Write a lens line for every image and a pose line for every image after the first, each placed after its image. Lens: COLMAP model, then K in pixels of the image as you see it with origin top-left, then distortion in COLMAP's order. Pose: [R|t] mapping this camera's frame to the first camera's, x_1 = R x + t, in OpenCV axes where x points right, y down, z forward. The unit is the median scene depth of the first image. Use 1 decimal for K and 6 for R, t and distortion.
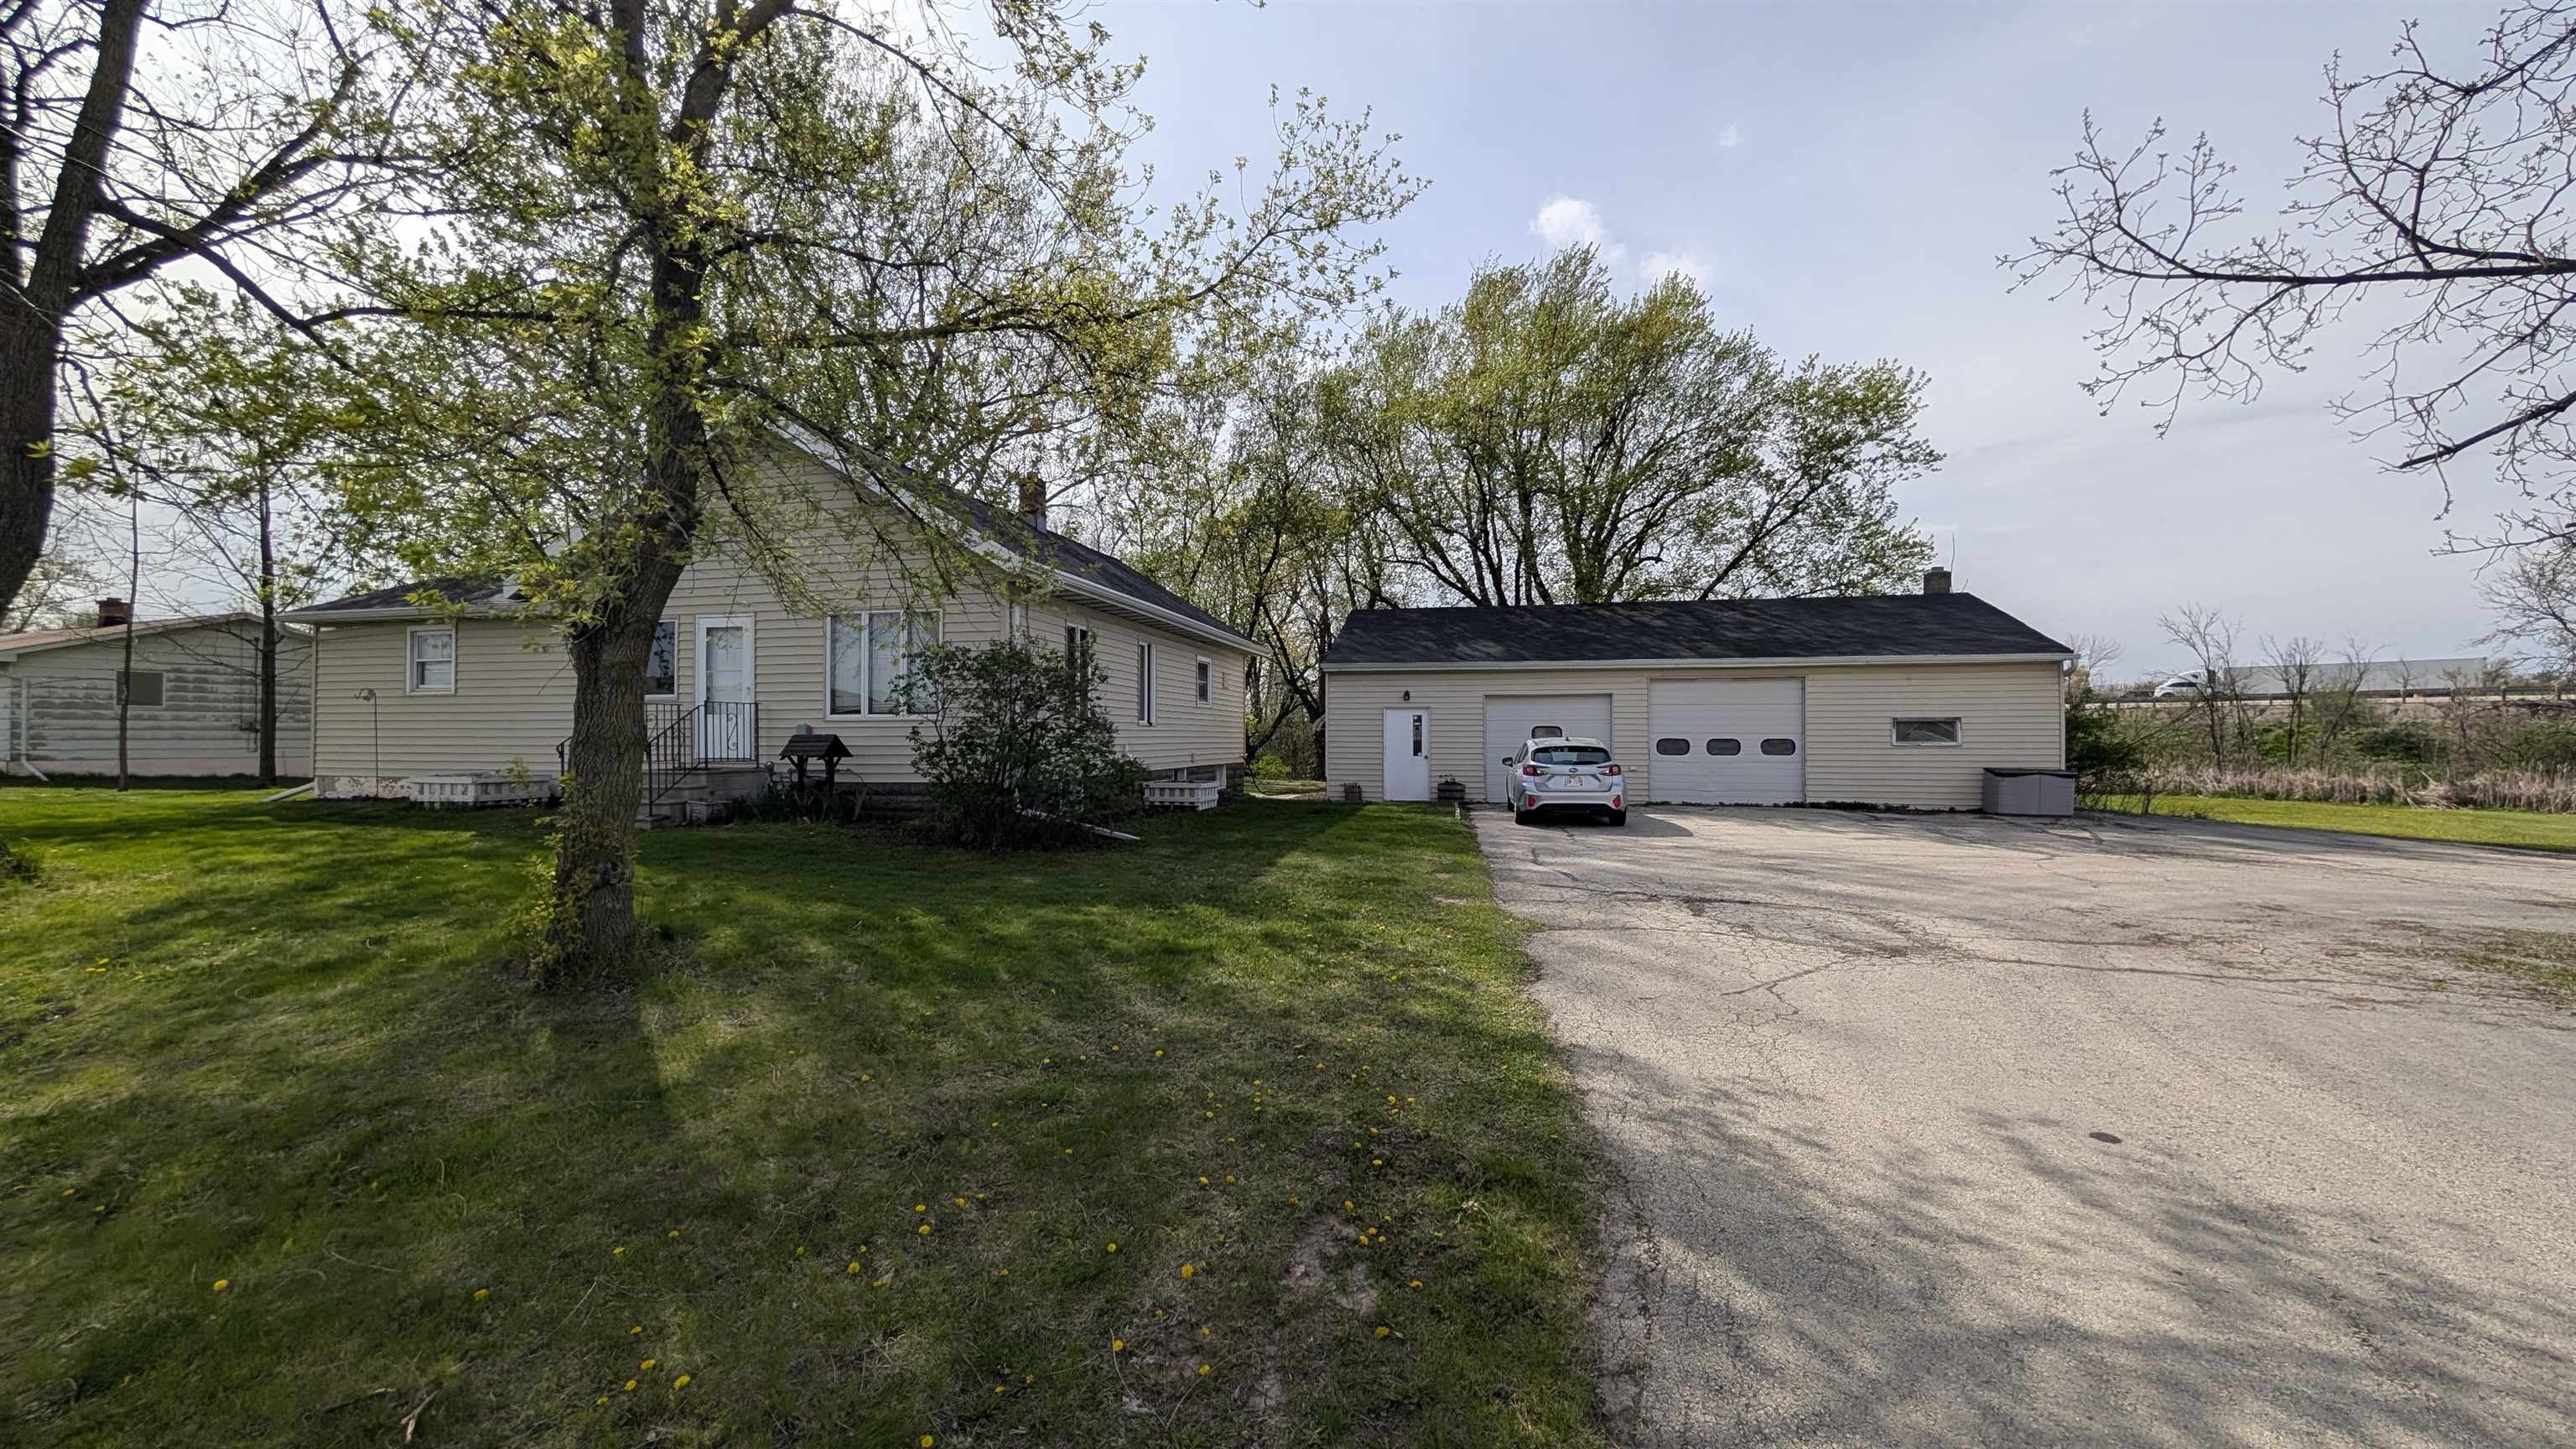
lens RADIAL K [[938.6, 0, 1289.3], [0, 938.6, 728.1], [0, 0, 1]] dist [-0.000219, 0.000330]
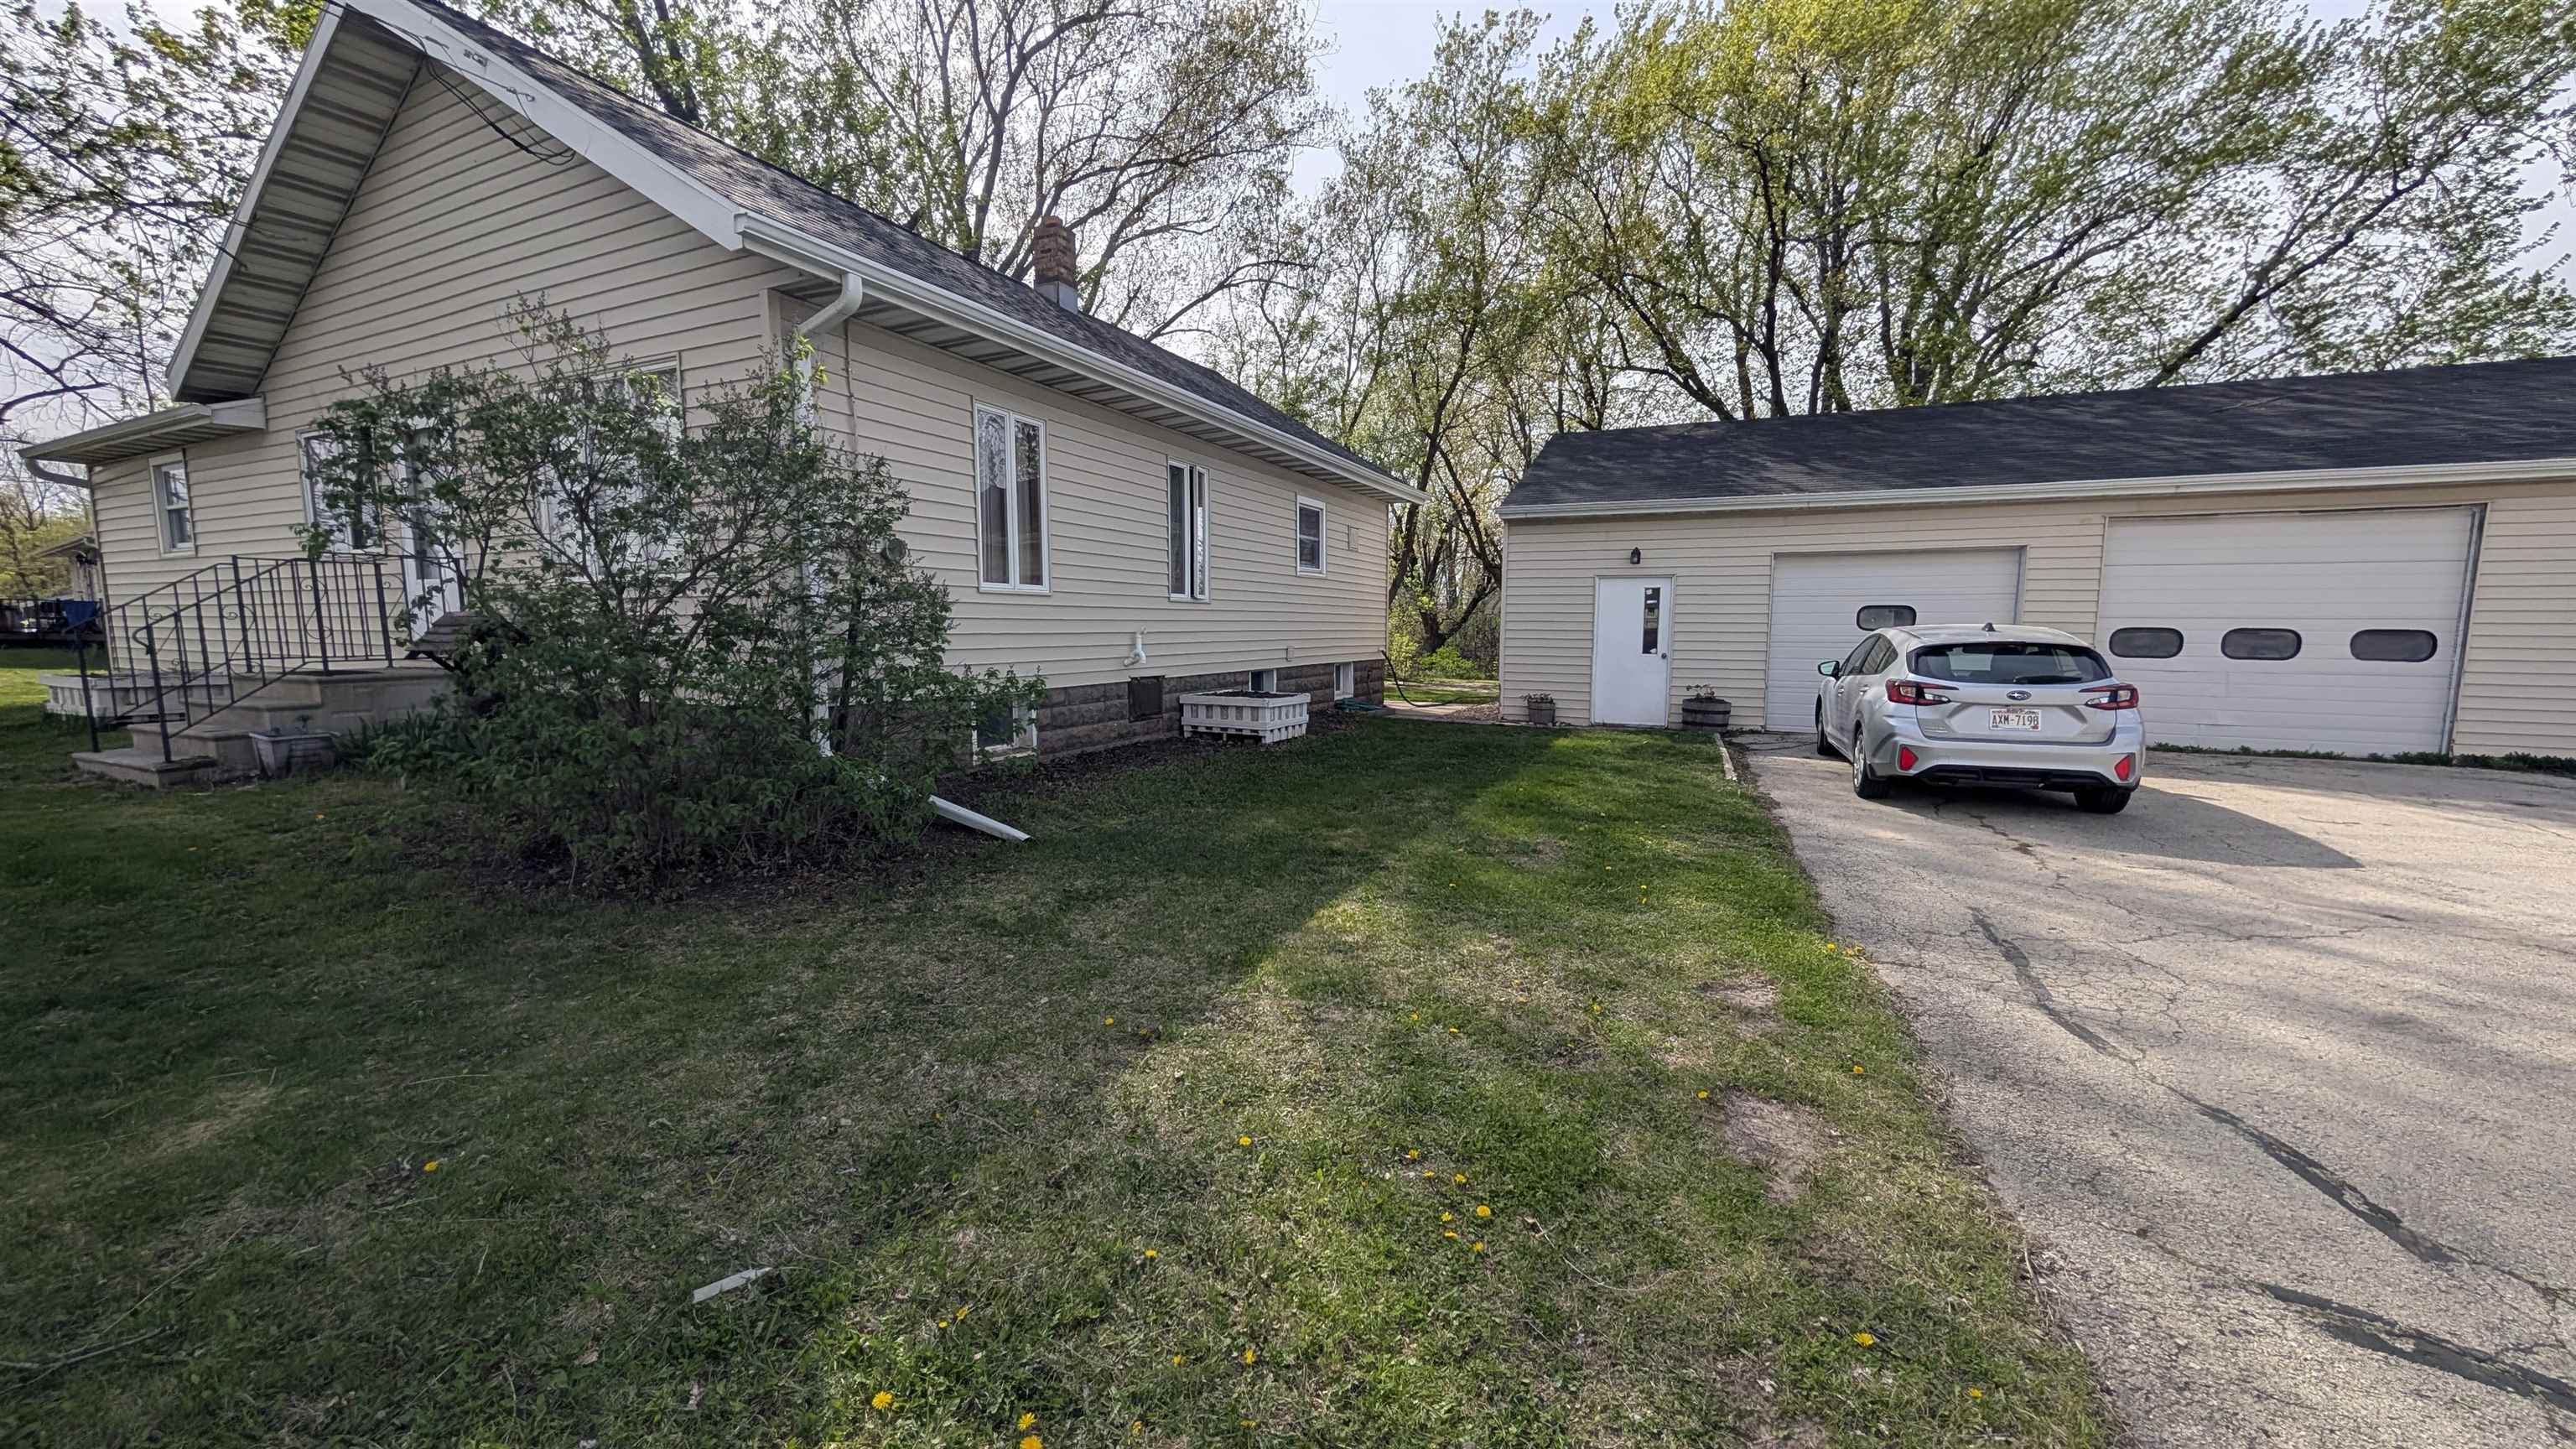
lens RADIAL K [[938.6, 0, 1288.2], [0, 938.6, 727.7], [0, 0, 1]] dist [-0.000219, 0.000330]
pose [[0.975965, 0.028458, -0.216062, 0.038599], [-0.002418, 0.992790, 0.119841, 0.004279], [0.217915, -0.116438, 0.968997, 0.339268]]
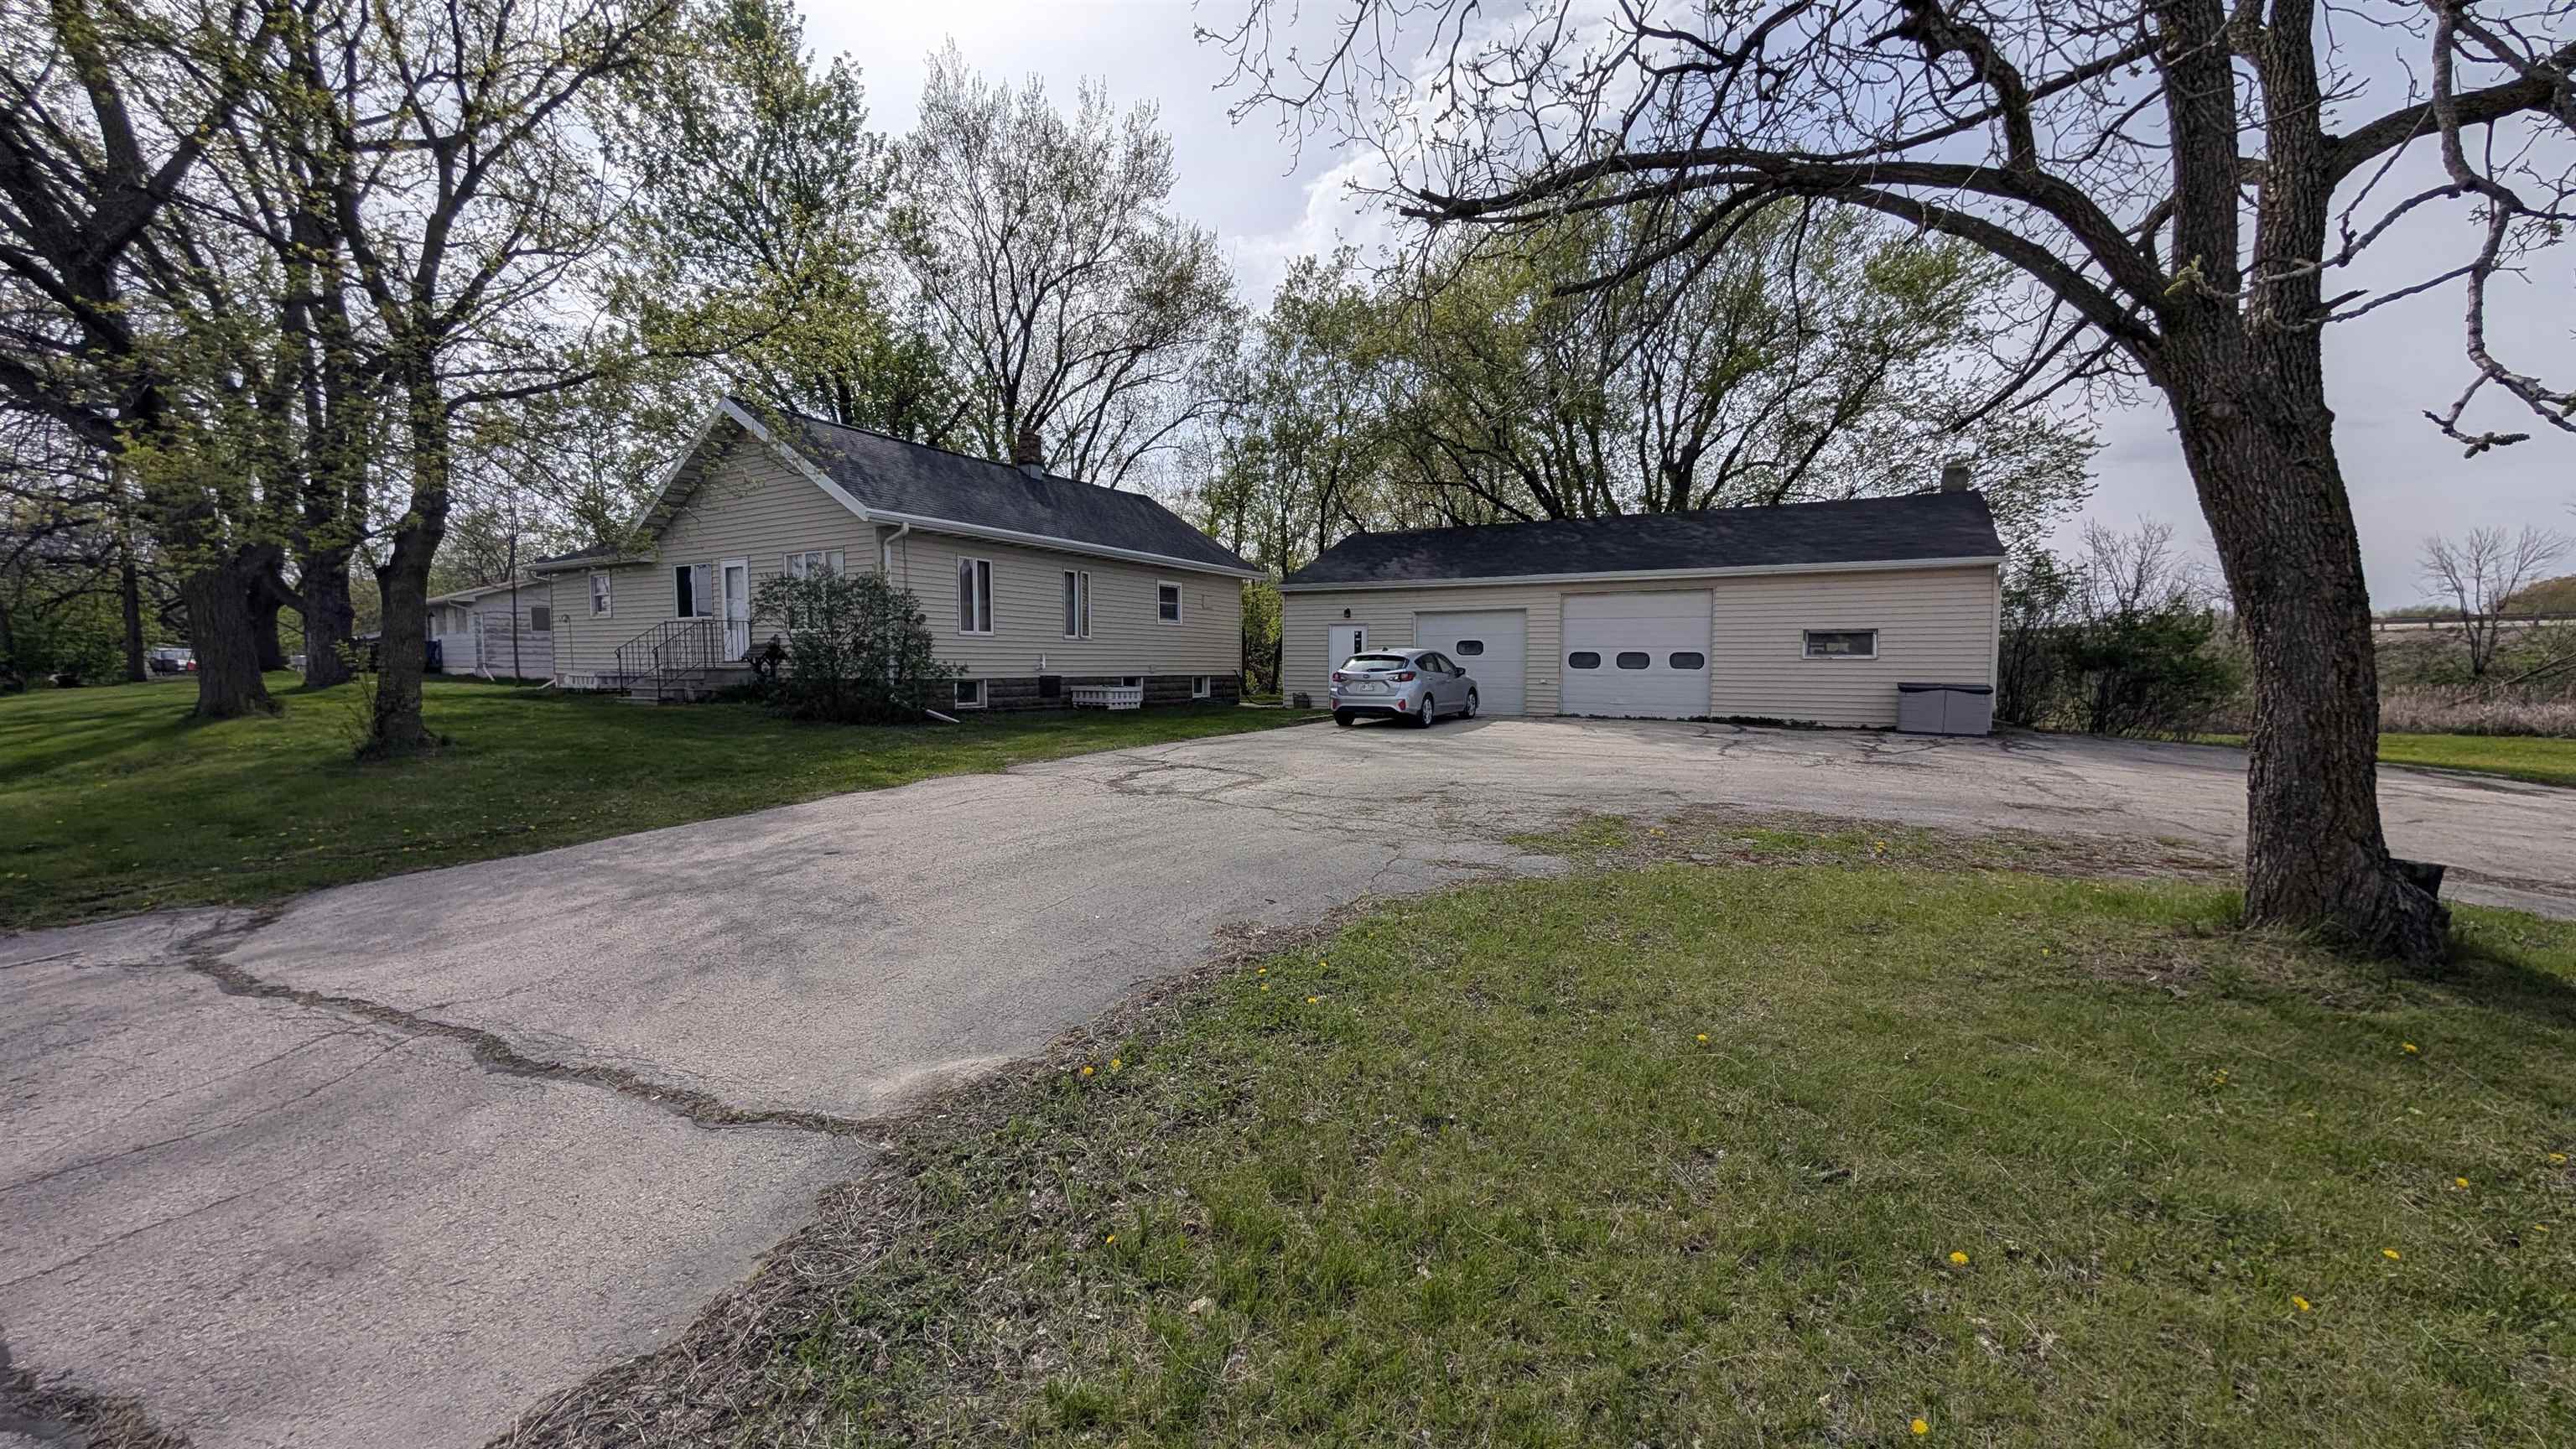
lens RADIAL K [[938.6, 0, 1288.5], [0, 938.6, 722.3], [0, 0, 1]] dist [-0.000219, 0.000330]
pose [[0.954468, 0.022851, -0.297437, 0.389198], [-0.001717, 0.997466, 0.071122, 0.014459], [0.298308, -0.067373, 0.952089, -0.063699]]
